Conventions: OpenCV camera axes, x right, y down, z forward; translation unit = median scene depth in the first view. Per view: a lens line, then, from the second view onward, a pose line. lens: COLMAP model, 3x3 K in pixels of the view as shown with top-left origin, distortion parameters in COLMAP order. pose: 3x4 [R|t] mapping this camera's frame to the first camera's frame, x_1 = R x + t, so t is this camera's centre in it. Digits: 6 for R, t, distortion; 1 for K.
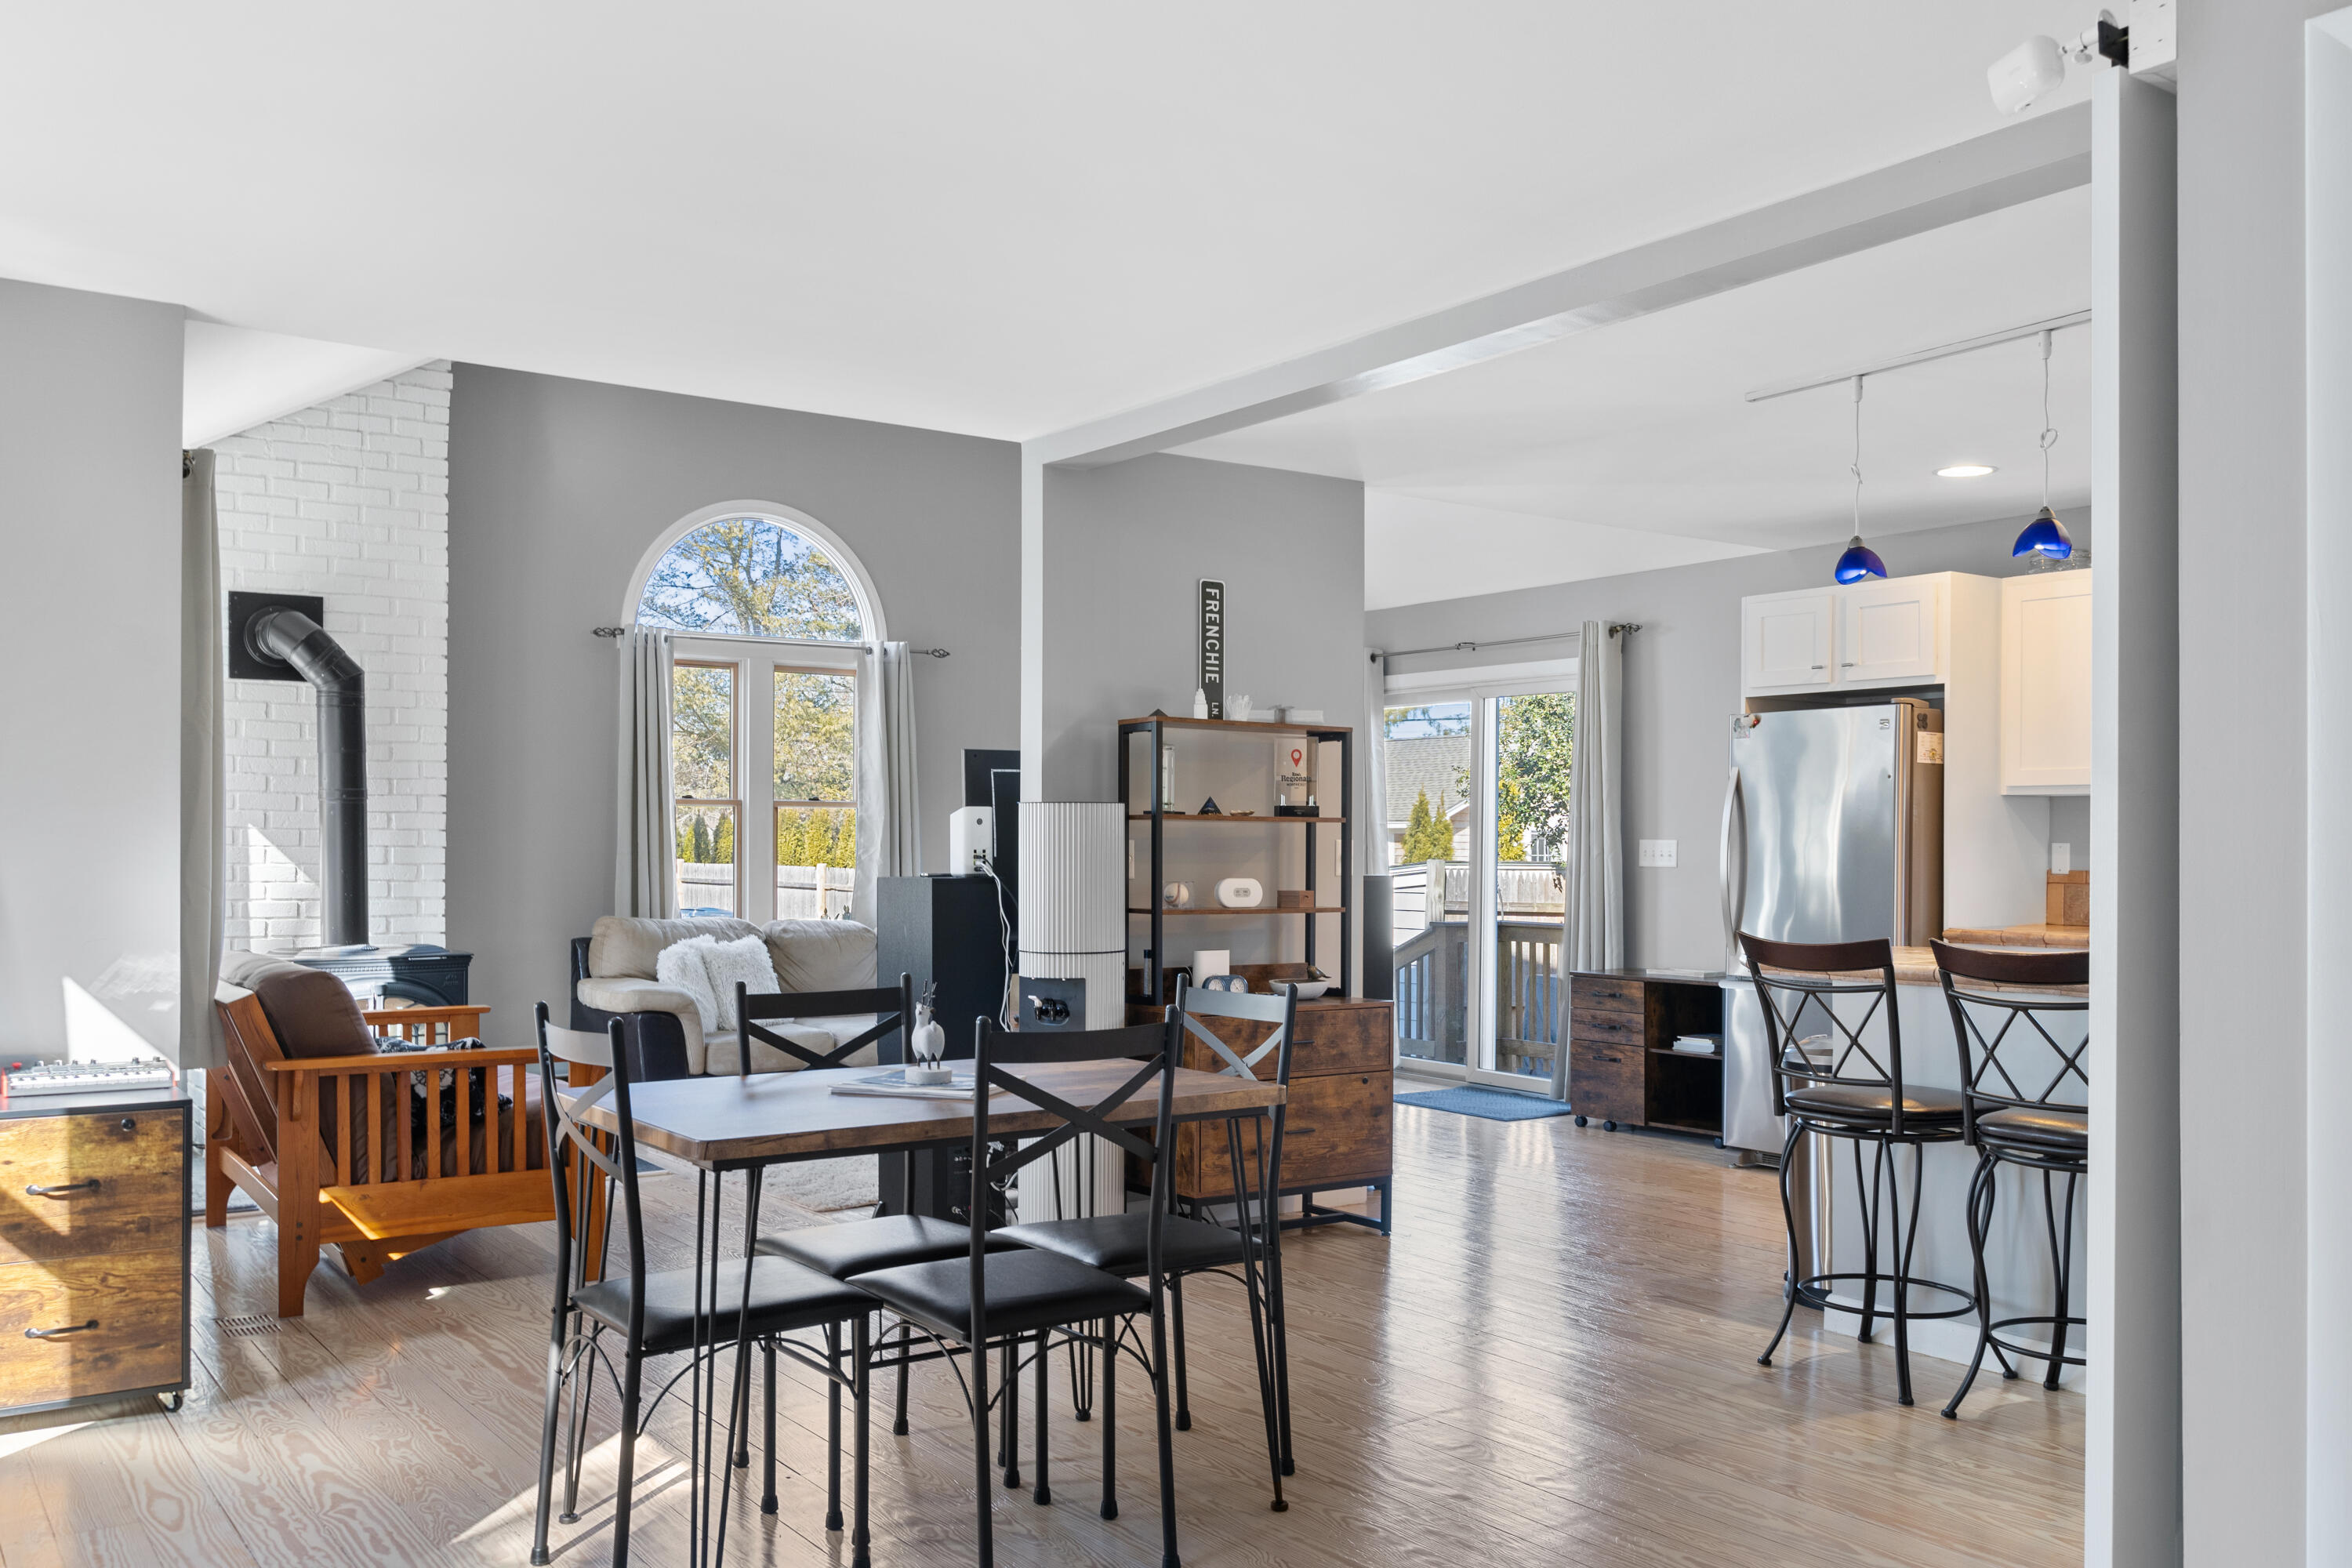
lens RADIAL K [[1908.5, 0, 1175.3], [0, 1908.5, 796.2], [0, 0, 1]] dist [-0.003398, 0.000610]
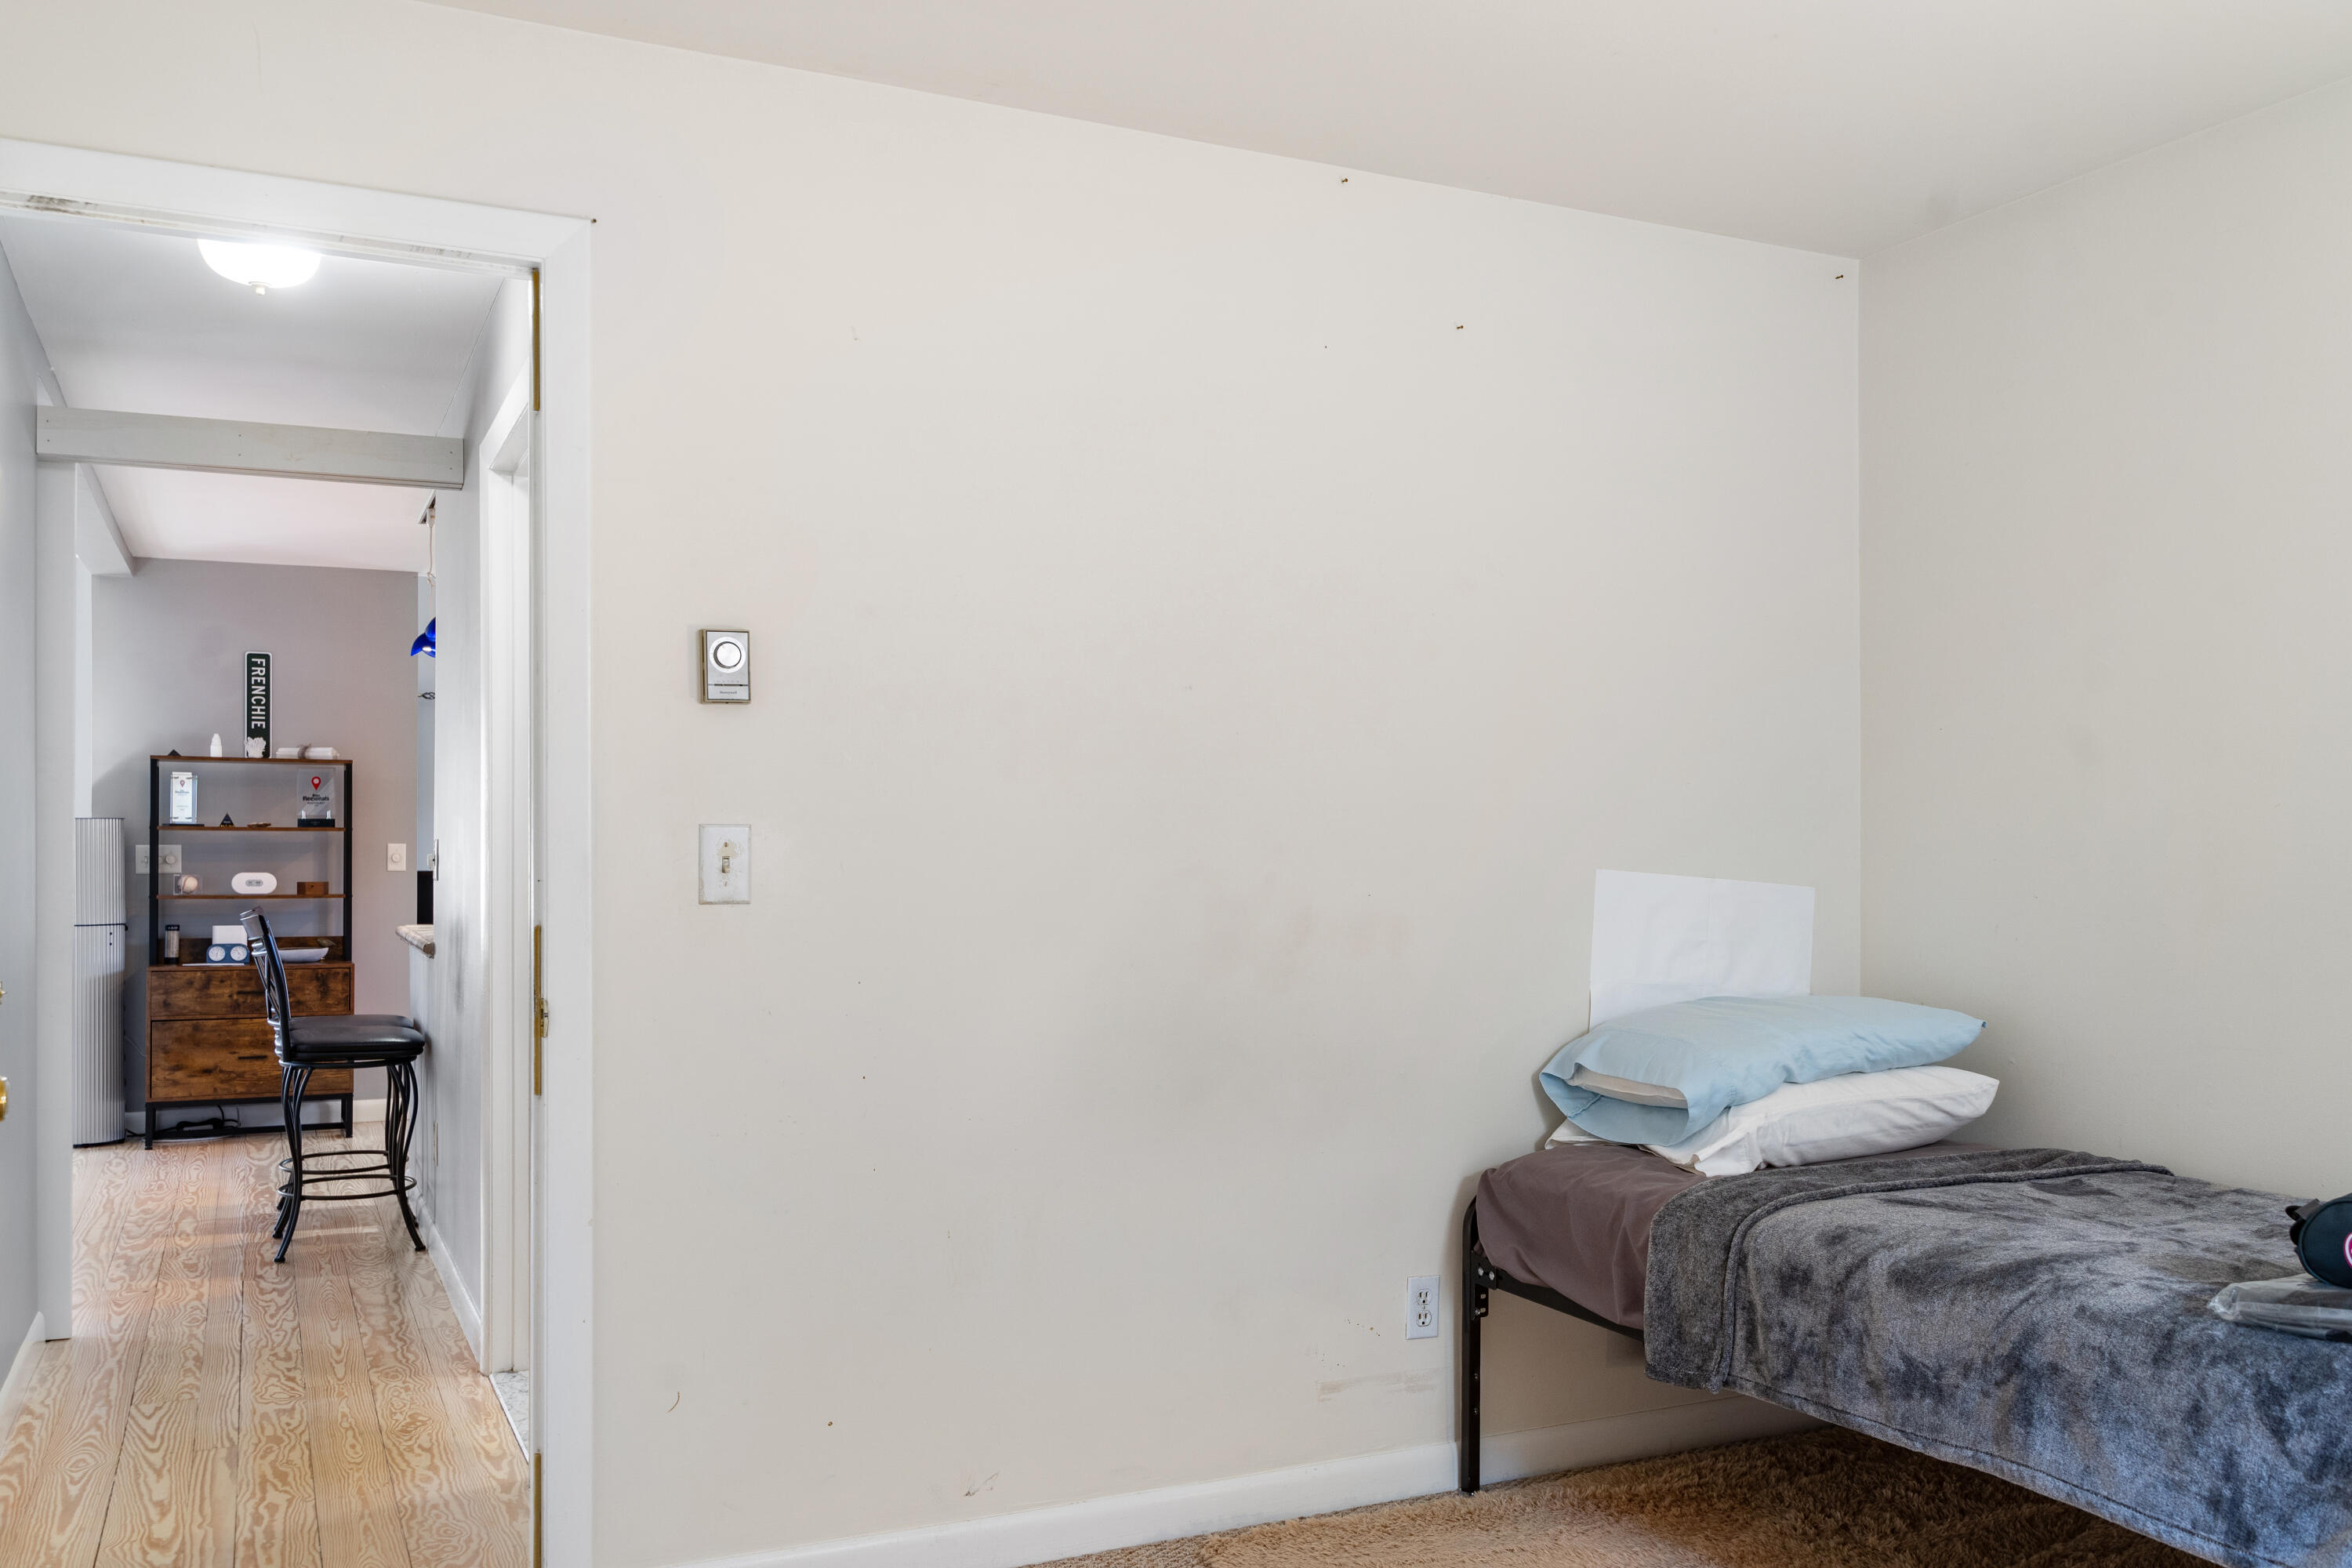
lens RADIAL K [[1908.5, 0, 1176.1], [0, 1908.5, 795.5], [0, 0, 1]] dist [-0.003398, 0.000610]
pose [[0.989365, -0.006424, -0.145309, 0.854016], [0.005953, 0.999976, -0.003676, -0.003084], [0.145329, 0.002772, 0.989379, -0.240370]]
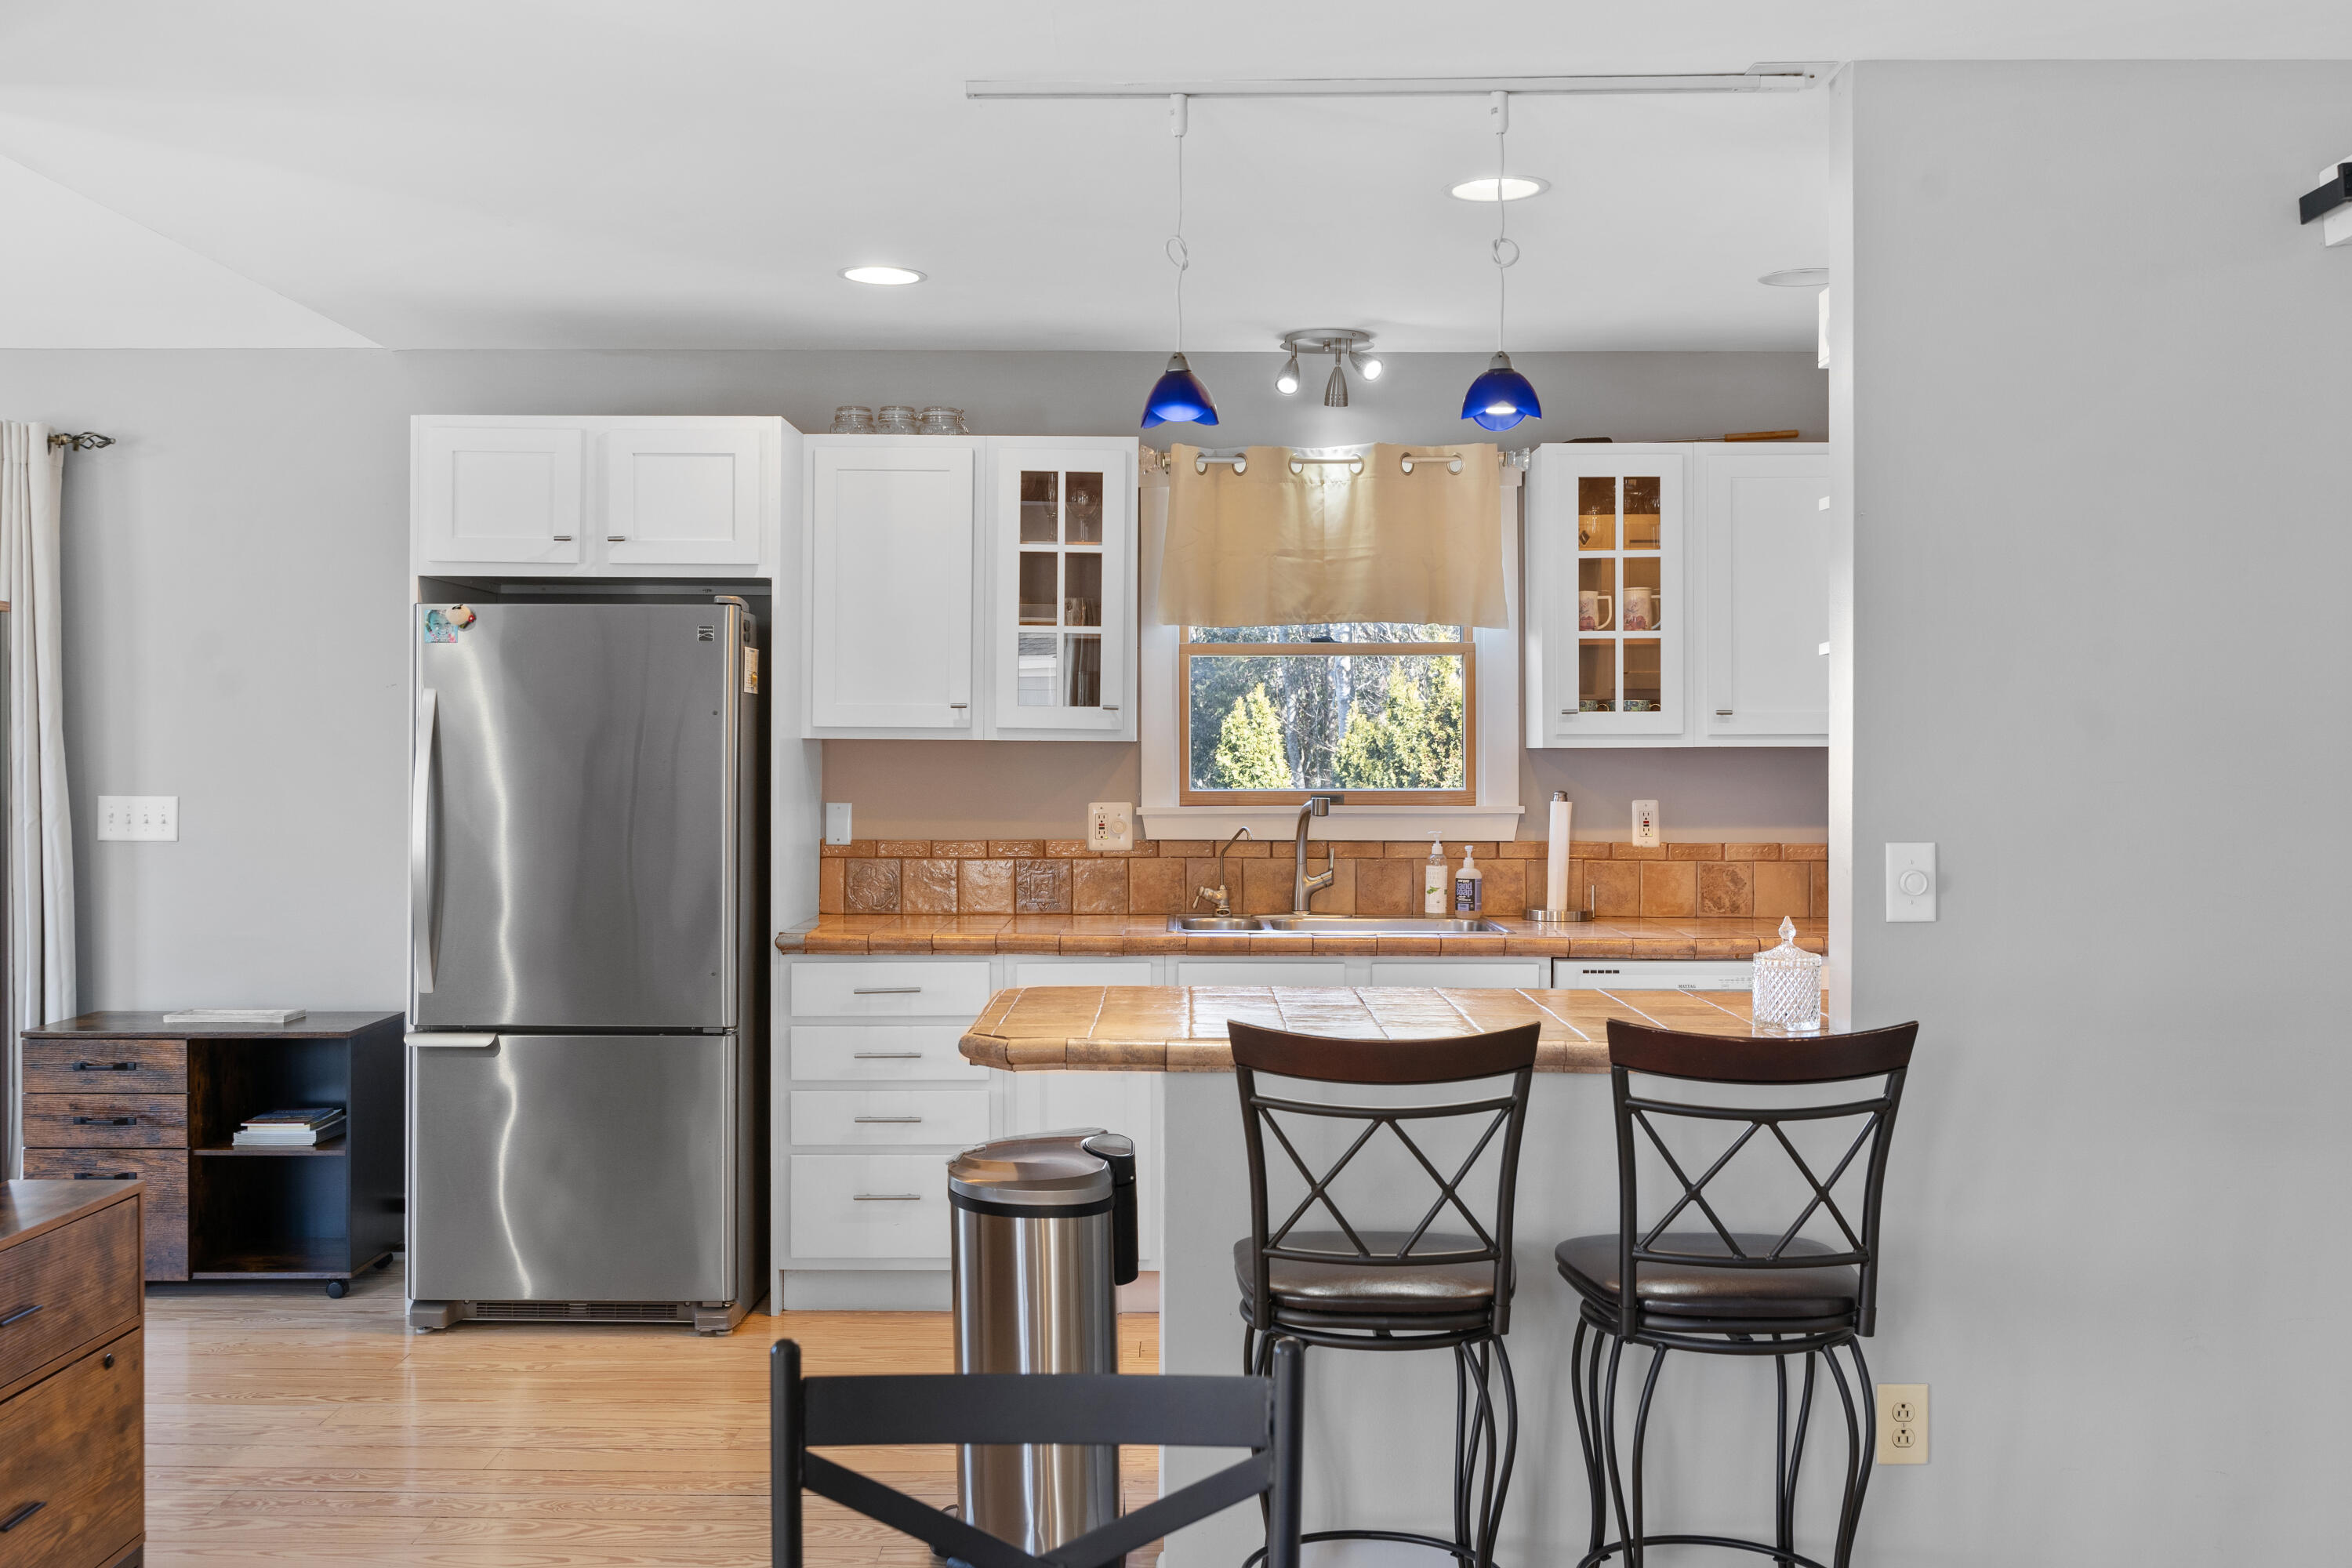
lens RADIAL K [[2233.9, 0, 1177.0], [0, 2233.9, 770.9], [0, 0, 1]] dist [0.006897, 0.000000]
pose [[0.582004, -0.010156, 0.813122, -0.185100], [-0.020973, 0.999402, 0.027494, -0.016118], [-0.812915, -0.033055, 0.581443, 0.449554]]
